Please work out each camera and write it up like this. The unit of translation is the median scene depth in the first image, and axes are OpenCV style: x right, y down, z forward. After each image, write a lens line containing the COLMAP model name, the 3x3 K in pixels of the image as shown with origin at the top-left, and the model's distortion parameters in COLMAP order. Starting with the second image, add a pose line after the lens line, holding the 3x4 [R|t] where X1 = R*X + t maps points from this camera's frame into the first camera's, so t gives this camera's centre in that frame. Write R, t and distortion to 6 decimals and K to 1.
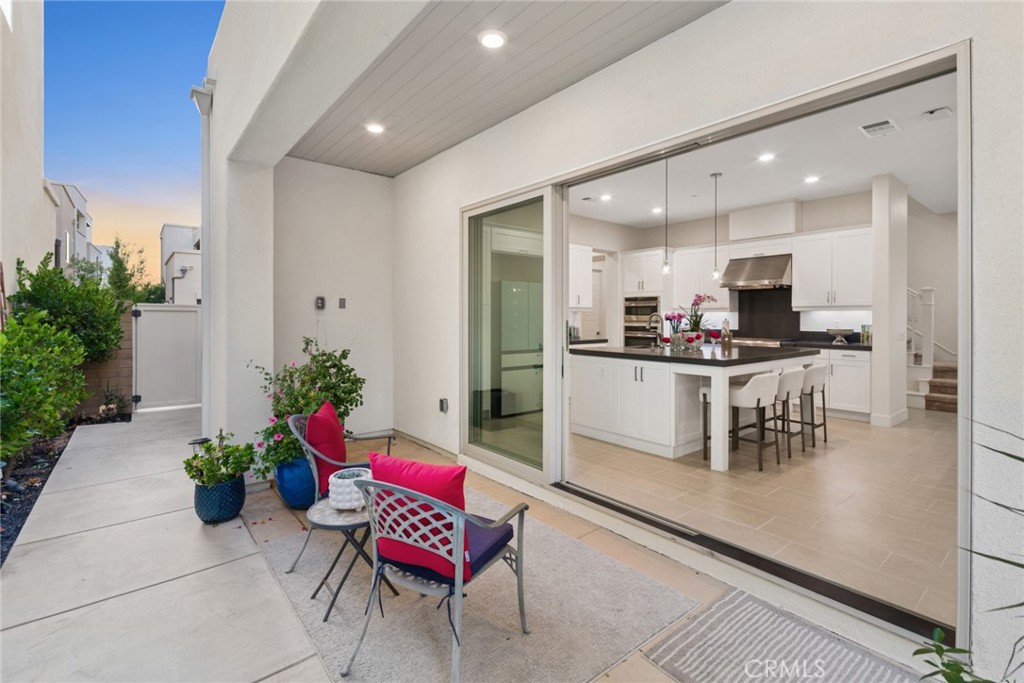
lens RADIAL K [[469.4, 0, 514.9], [0, 469.4, 316.3], [0, 0, 1]] dist [0.000473, -0.000241]
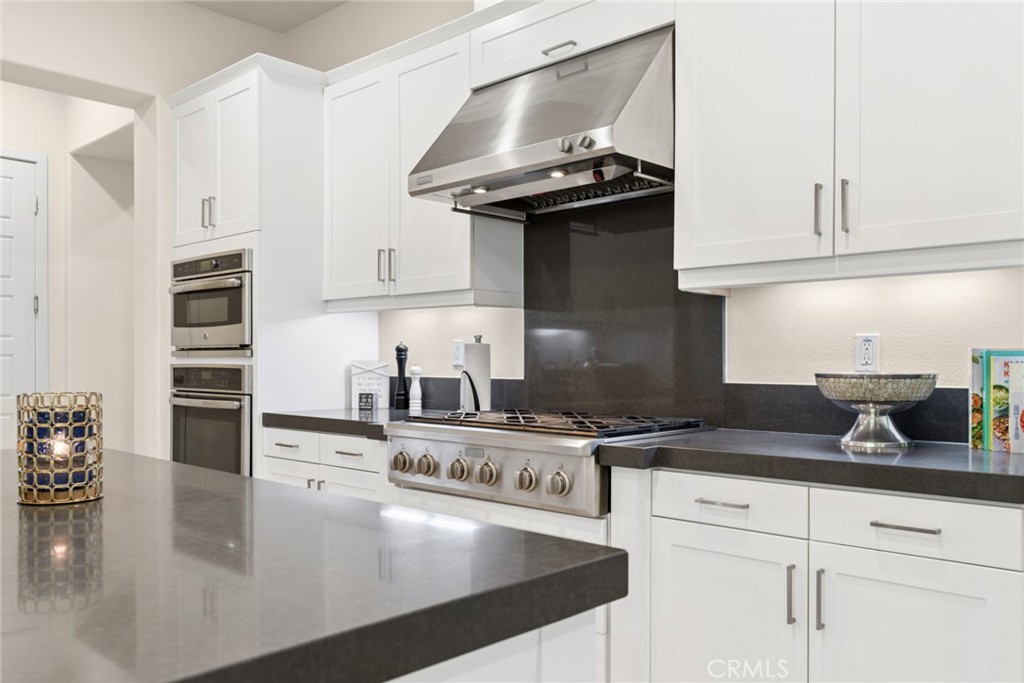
lens RADIAL K [[808.9, 0, 524.3], [0, 808.9, 372.3], [0, 0, 1]] dist [-0.005230, 0.007547]
pose [[0.989298, -0.000142, 0.145910, 0.467276], [-0.001900, 0.999902, 0.013856, 0.021280], [-0.145898, -0.013985, 0.989201, 0.643363]]
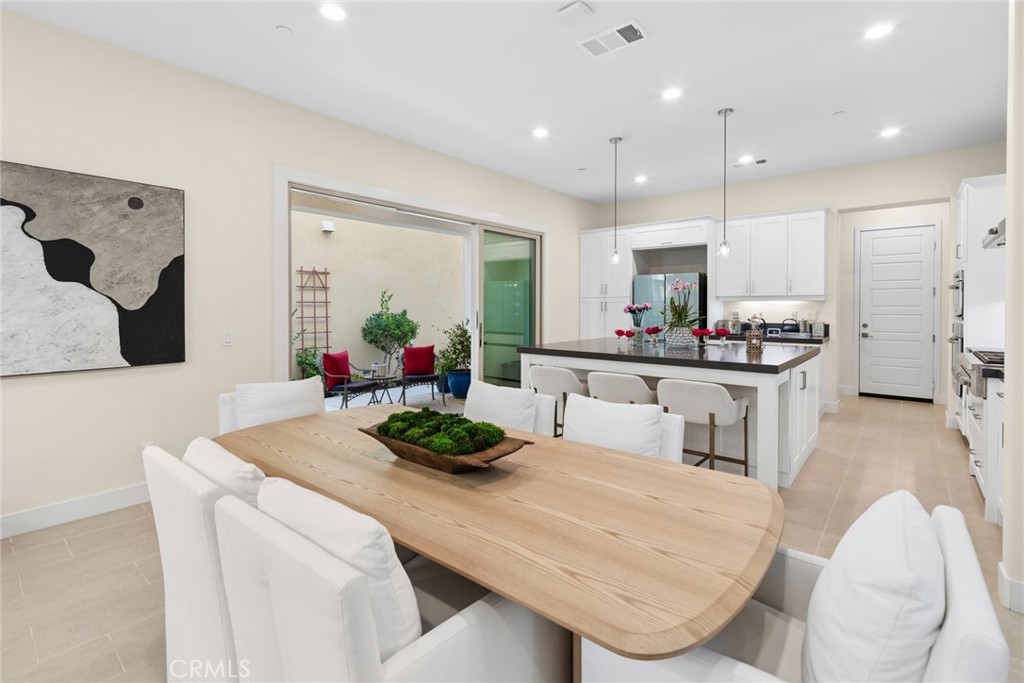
lens RADIAL K [[469.4, 0, 508.3], [0, 469.4, 312.2], [0, 0, 1]] dist [0.000473, -0.000241]
pose [[0.183973, 0.010822, -0.982872, 0.895605], [0.001560, 0.999935, 0.011301, -0.001045], [0.982930, -0.003612, 0.183944, 0.446925]]
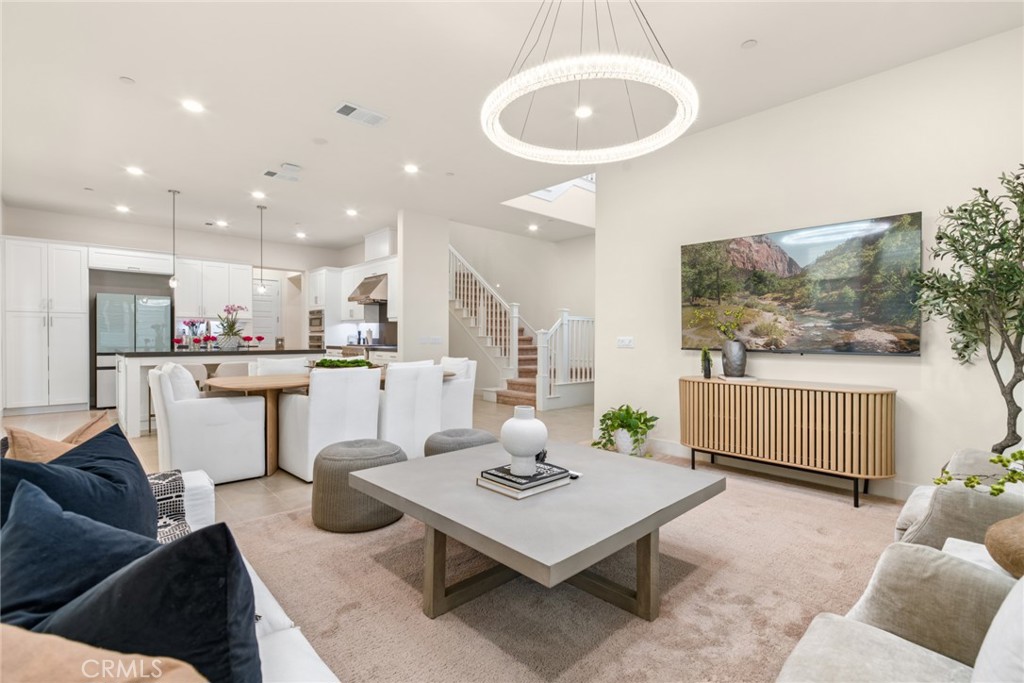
lens RADIAL K [[469.4, 0, 512.4], [0, 469.4, 342.5], [0, 0, 1]] dist [0.000473, -0.000241]
pose [[0.997711, 0.002568, 0.067580, 0.825651], [-0.003305, 0.999936, 0.010797, 0.028633], [-0.067548, -0.010995, 0.997655, -0.216181]]
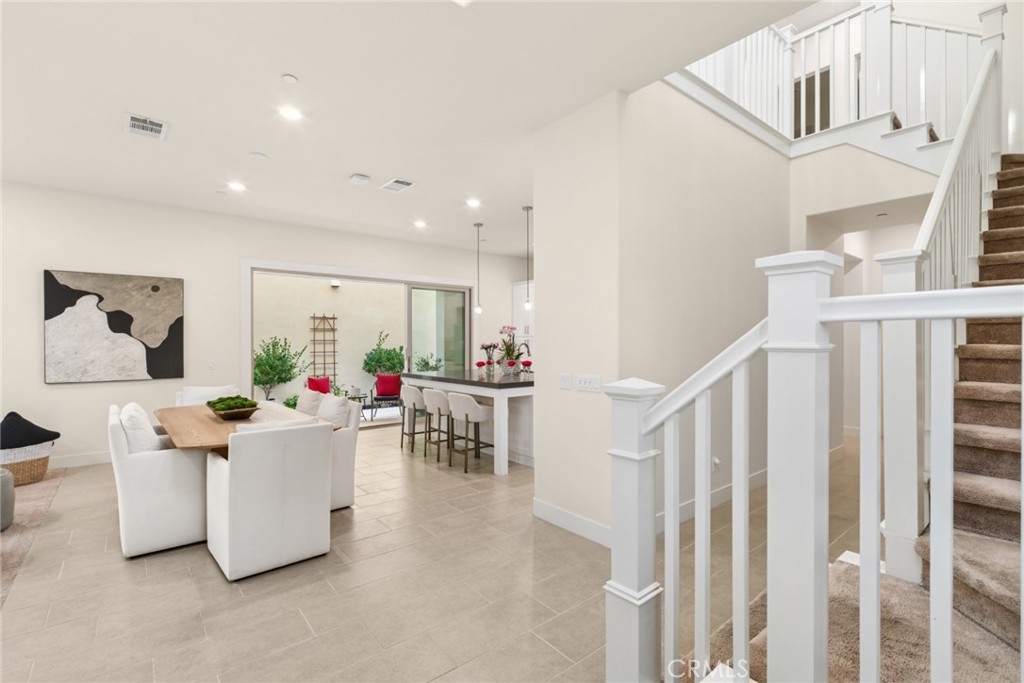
lens RADIAL K [[469.4, 0, 511.3], [0, 469.4, 342.6], [0, 0, 1]] dist [0.000473, -0.000241]
pose [[0.004719, 0.001599, -0.999988, 1.207043], [0.003103, 0.999994, 0.001614, -0.007187], [0.999984, -0.003110, 0.004714, 0.796881]]
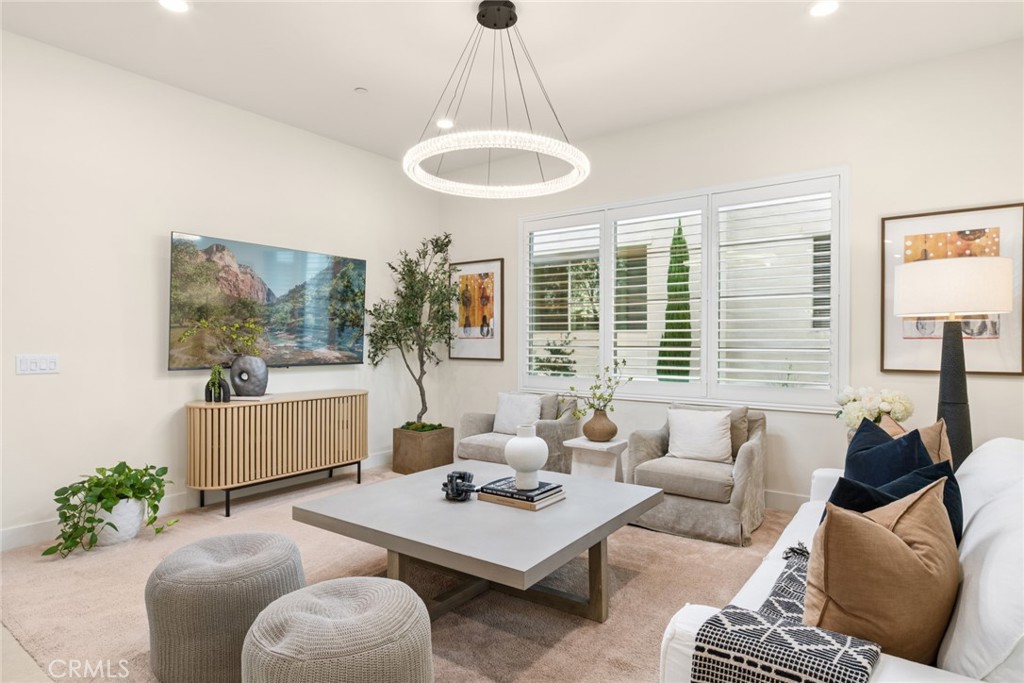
lens RADIAL K [[563.9, 0, 507.7], [0, 563.9, 345.5], [0, 0, 1]] dist [0.002297, -0.000261]
pose [[-0.238541, -0.011047, 0.971070, 0.456649], [-0.002556, 0.999939, 0.010748, 0.011413], [-0.971129, 0.000082, -0.238554, 0.211943]]
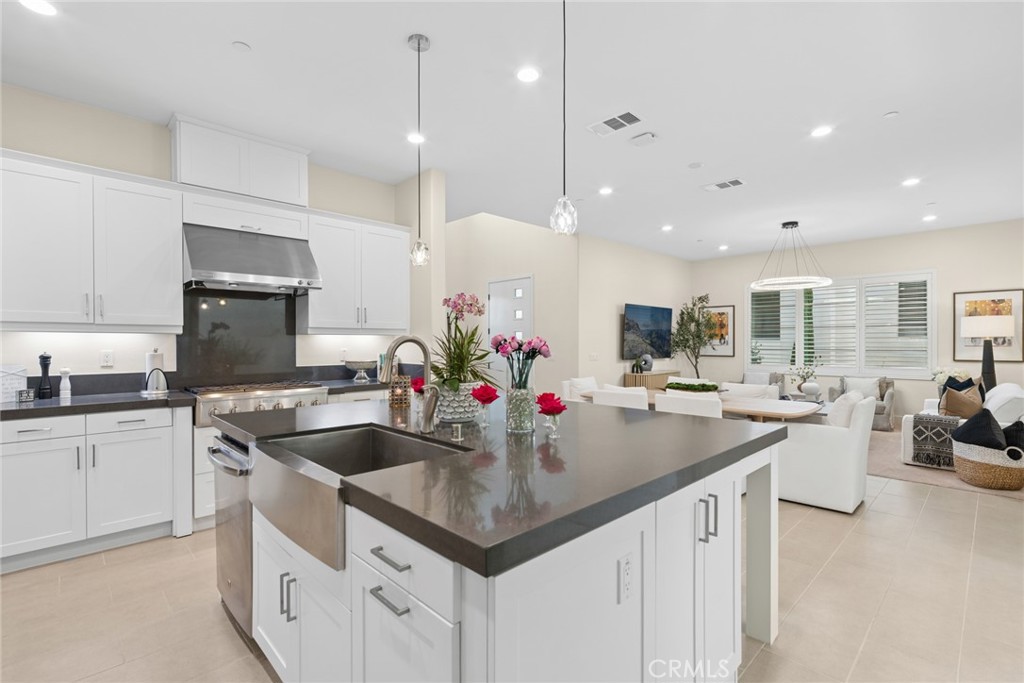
lens RADIAL K [[469.4, 0, 503.5], [0, 469.4, 346.8], [0, 0, 1]] dist [0.000473, -0.000241]
pose [[-0.081896, -0.011054, 0.996580, -0.041802], [0.001168, 0.999937, 0.011187, -0.001863], [-0.996640, 0.002080, -0.081878, 0.795390]]
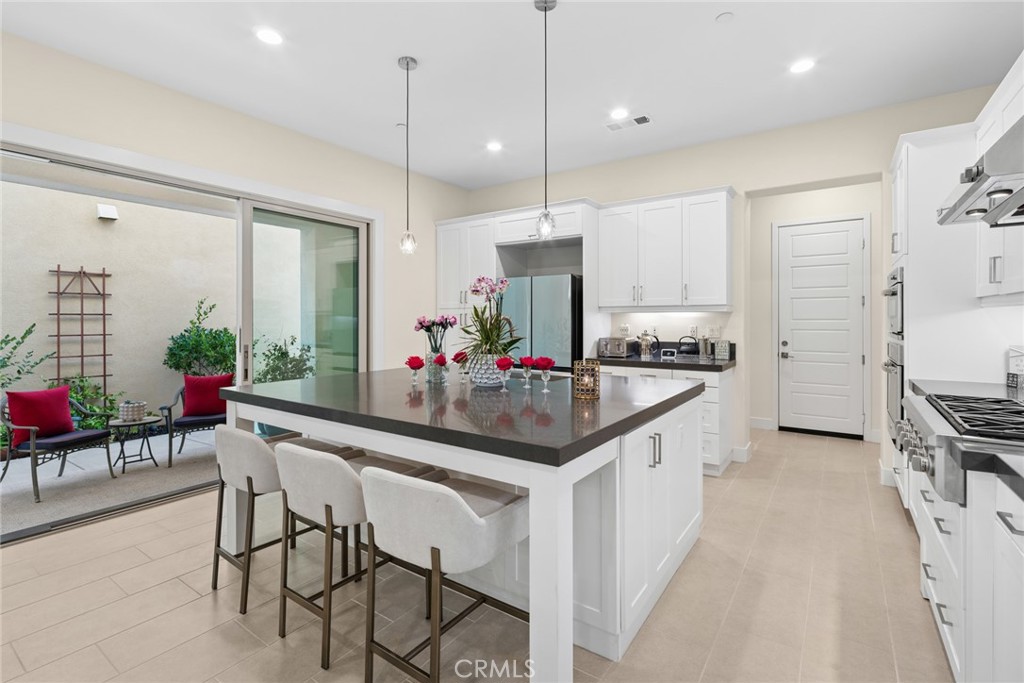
lens RADIAL K [[469.4, 0, 511.9], [0, 469.4, 320.5], [0, 0, 1]] dist [0.000473, -0.000241]
pose [[0.277419, 0.000242, -0.960749, 0.697640], [0.002528, 0.999996, 0.000982, -0.001341], [0.960746, -0.002701, 0.277418, 0.704581]]
